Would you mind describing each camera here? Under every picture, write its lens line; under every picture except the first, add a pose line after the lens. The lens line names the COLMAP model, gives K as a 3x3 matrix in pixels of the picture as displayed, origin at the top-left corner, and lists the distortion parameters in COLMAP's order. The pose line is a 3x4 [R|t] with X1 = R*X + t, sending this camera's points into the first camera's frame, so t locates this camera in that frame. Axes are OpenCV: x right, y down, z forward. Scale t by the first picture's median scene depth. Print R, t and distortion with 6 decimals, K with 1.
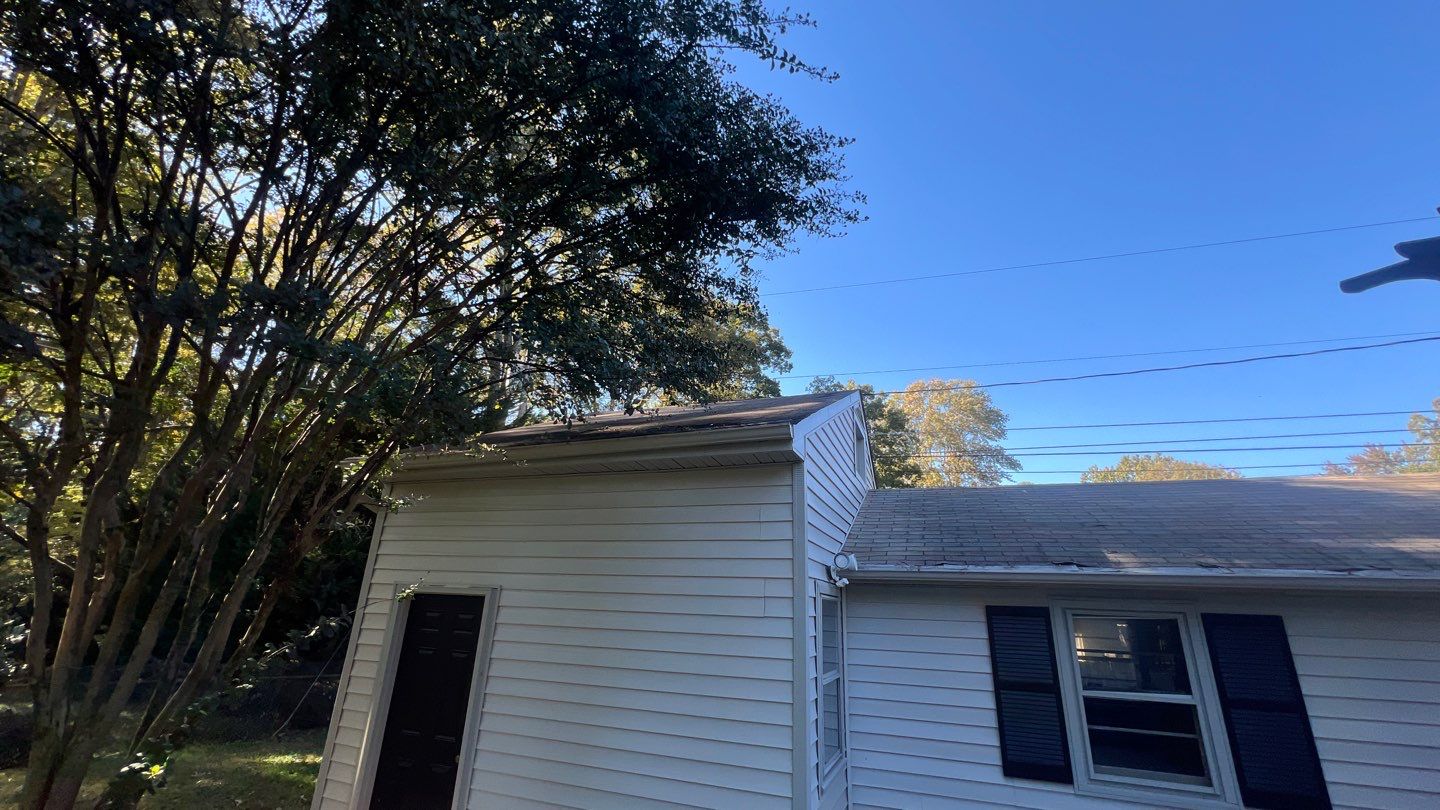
lens RADIAL K [[578.8, 0, 720.0], [0, 578.8, 405.0], [0, 0, 1]] dist [-0.000245, 0.000327]
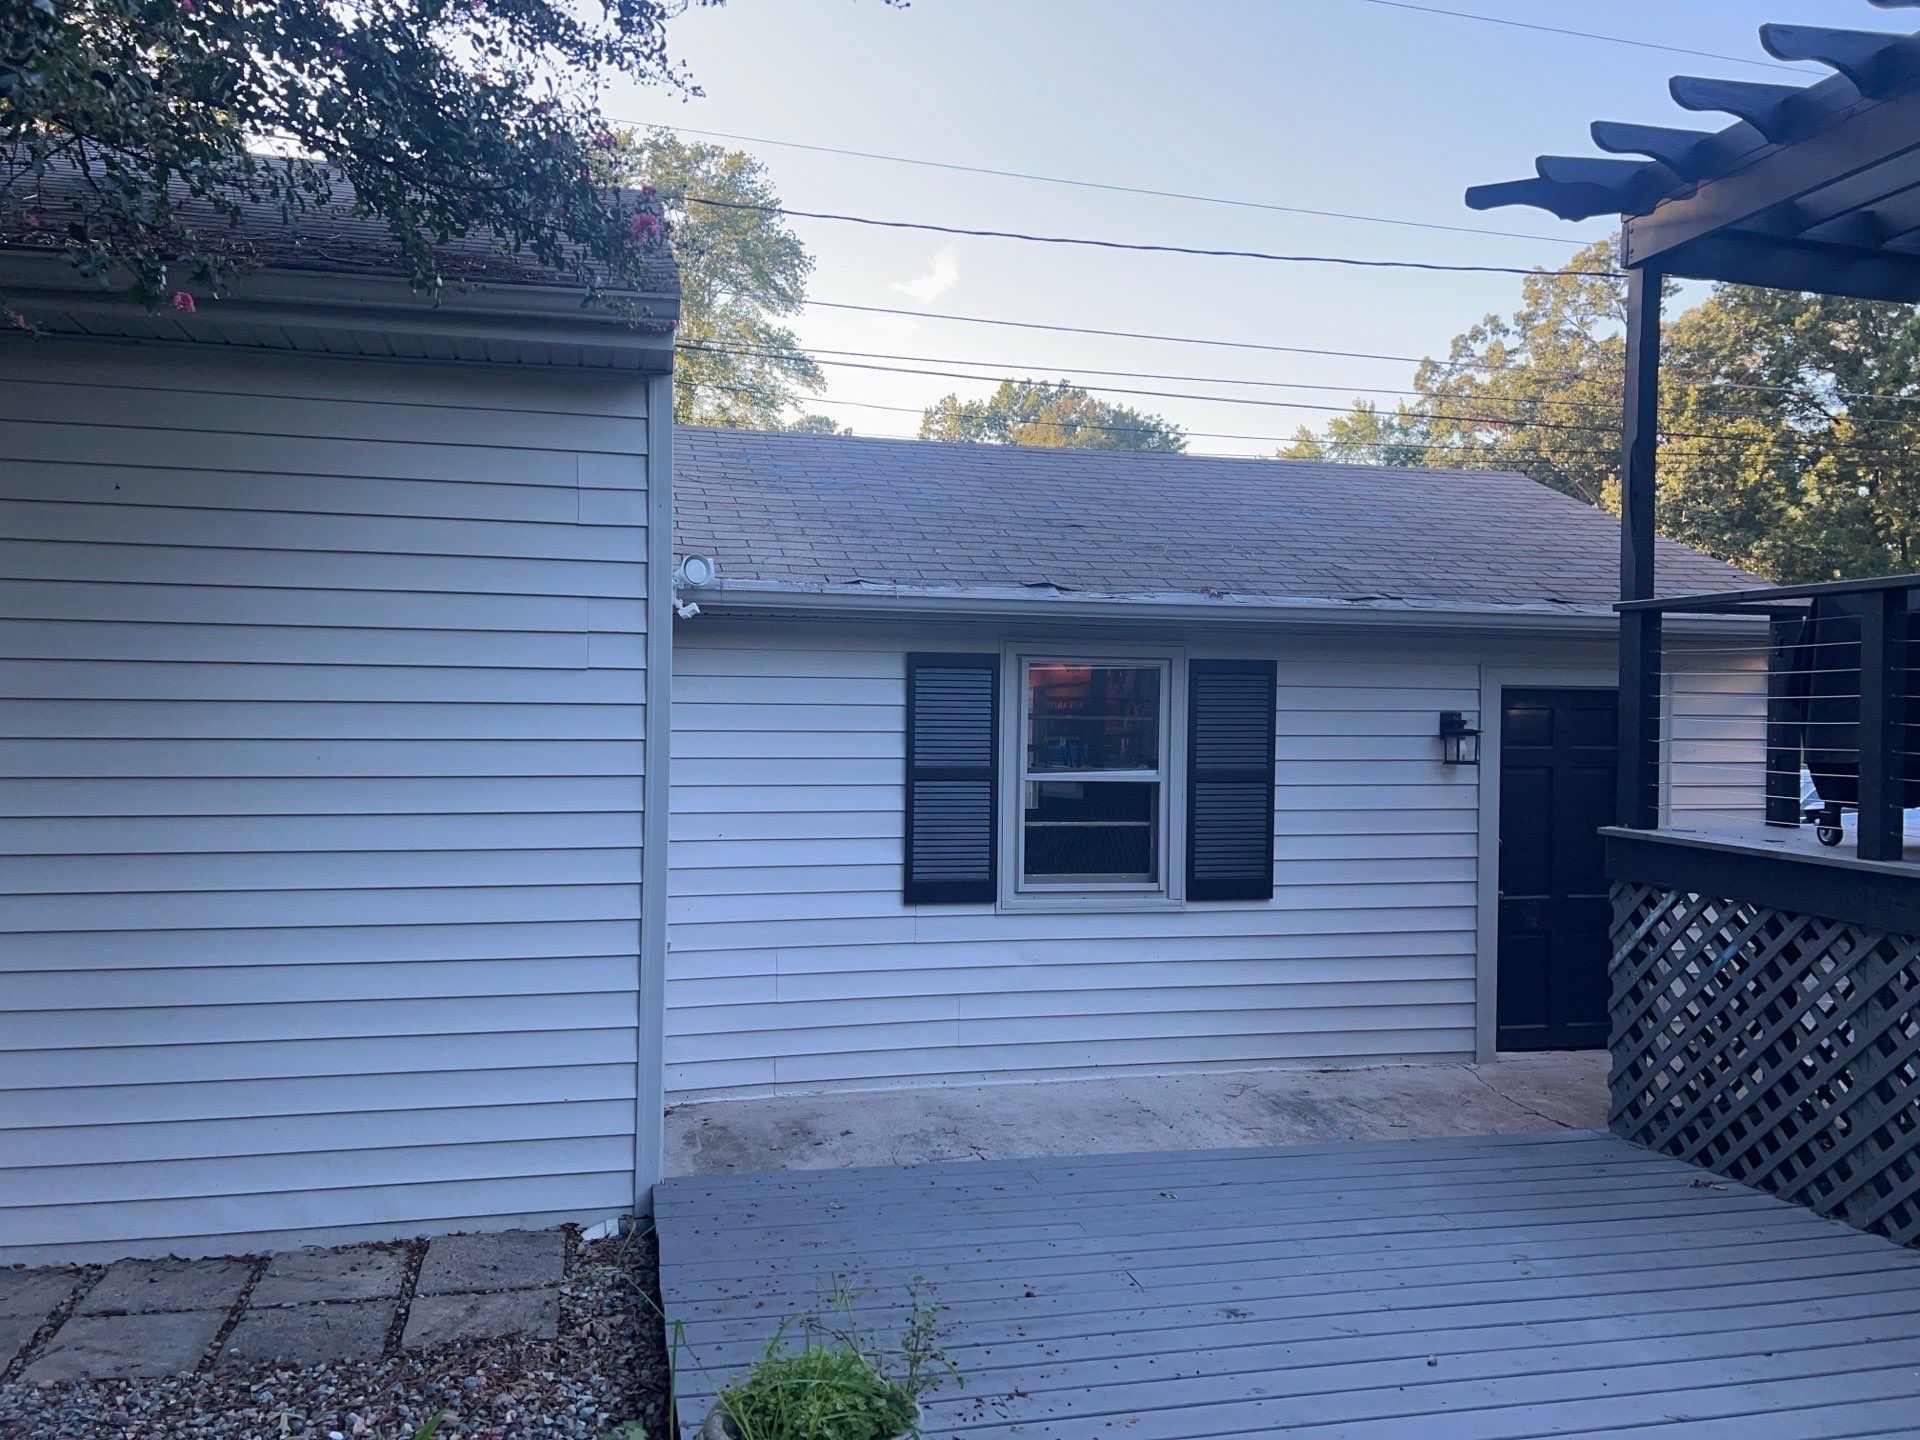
lens RADIAL K [[1441.9, 0, 960.0], [0, 1441.9, 720.0], [0, 0, 1]] dist [0.121514, -0.000806]
pose [[0.831504, -0.030311, 0.554691, -0.333616], [-0.165962, 0.939355, 0.300113, -0.038530], [-0.530149, -0.341603, 0.776048, -0.199286]]
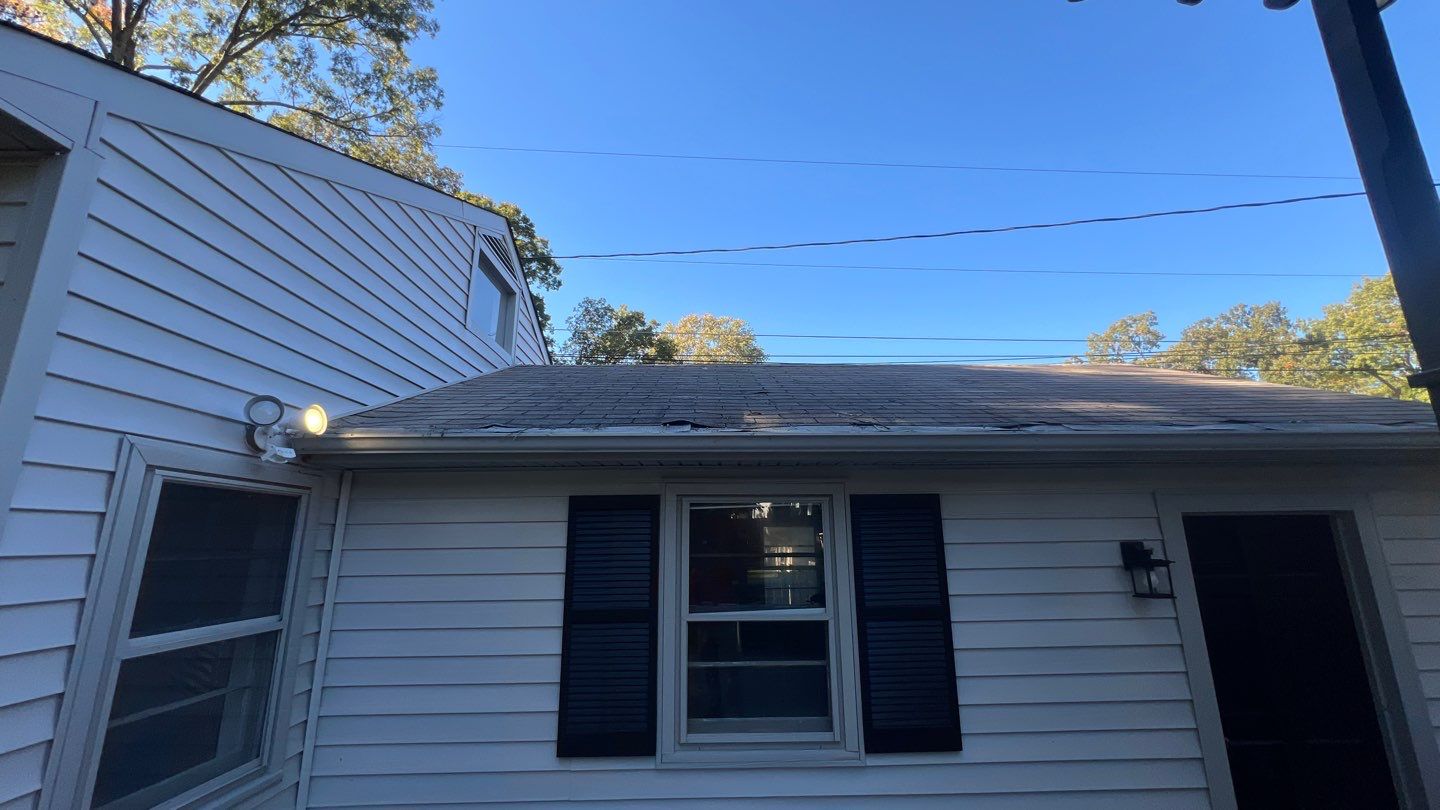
lens RADIAL K [[578.8, 0, 720.0], [0, 578.8, 405.0], [0, 0, 1]] dist [-0.000245, 0.000327]
pose [[0.930719, 0.037392, 0.363817, 0.409431], [-0.078210, 0.992097, 0.098113, 0.188684], [-0.357274, -0.119770, 0.926289, 0.402571]]
